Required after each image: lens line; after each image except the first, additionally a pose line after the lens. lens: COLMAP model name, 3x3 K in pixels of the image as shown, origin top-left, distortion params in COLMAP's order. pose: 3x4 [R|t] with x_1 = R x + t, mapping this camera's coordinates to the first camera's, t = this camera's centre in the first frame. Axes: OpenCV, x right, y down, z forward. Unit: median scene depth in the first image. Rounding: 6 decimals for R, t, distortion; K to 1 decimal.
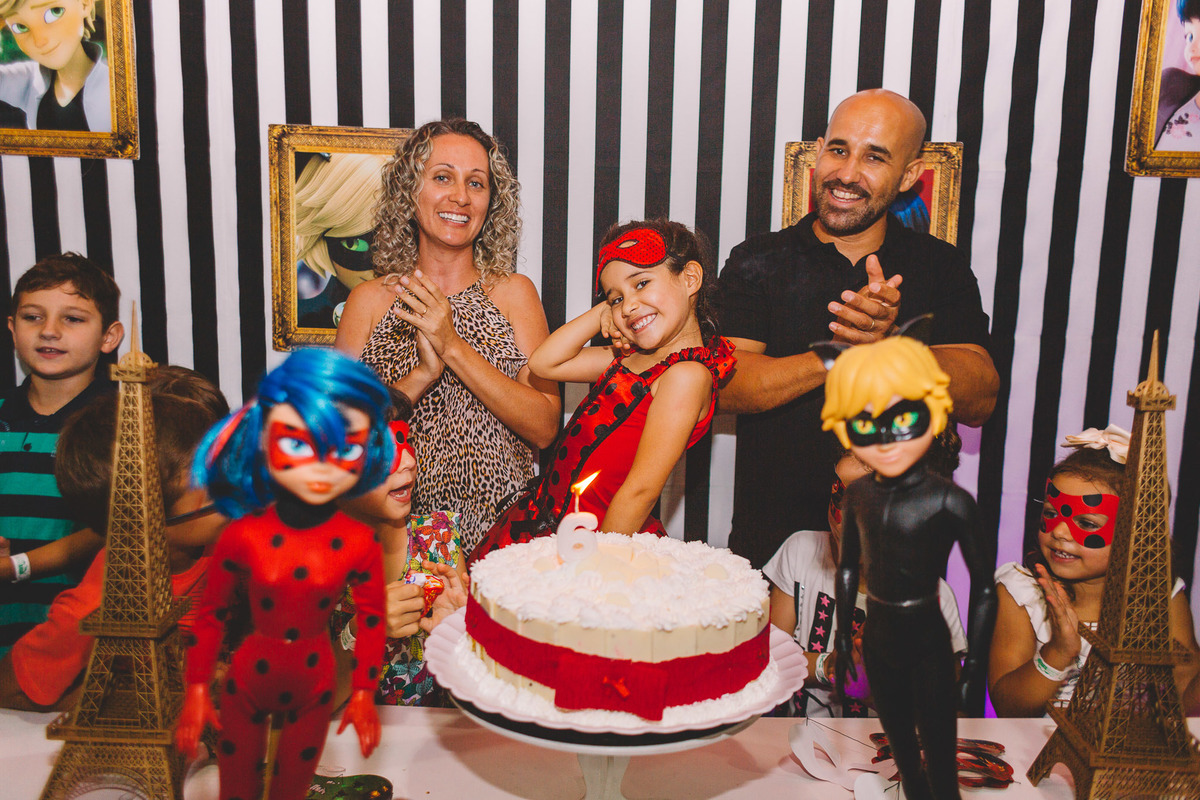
lens RADIAL K [[941.0, 0, 595.3], [0, 941.0, 405.8], [0, 0, 1]] dist [0.029651, -0.010153]
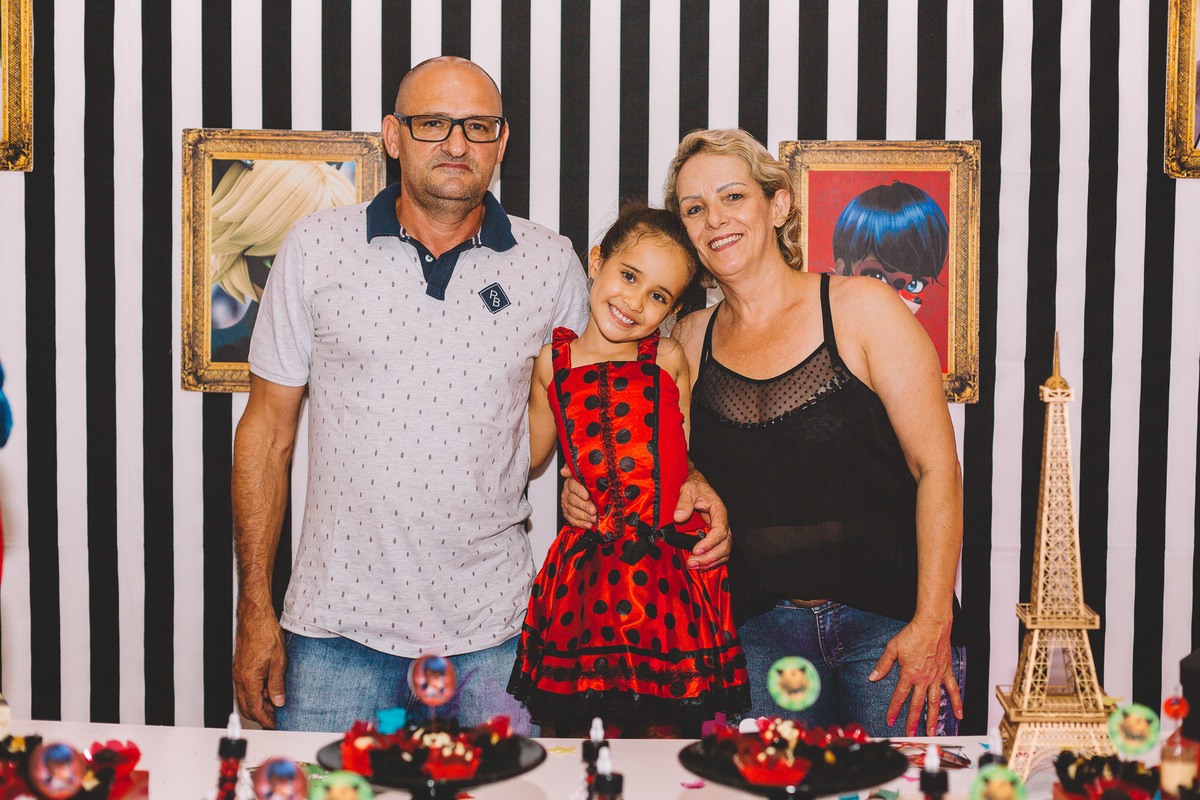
lens RADIAL K [[1699.7, 0, 600.0], [0, 1699.7, 400.0], [0, 0, 1]] dist [-0.019023, -0.001146]
pose [[0.999700, -0.014018, 0.020106, 0.001823], [0.015673, 0.996286, -0.084671, 0.087386], [-0.018844, 0.084961, 0.996206, -0.533593]]
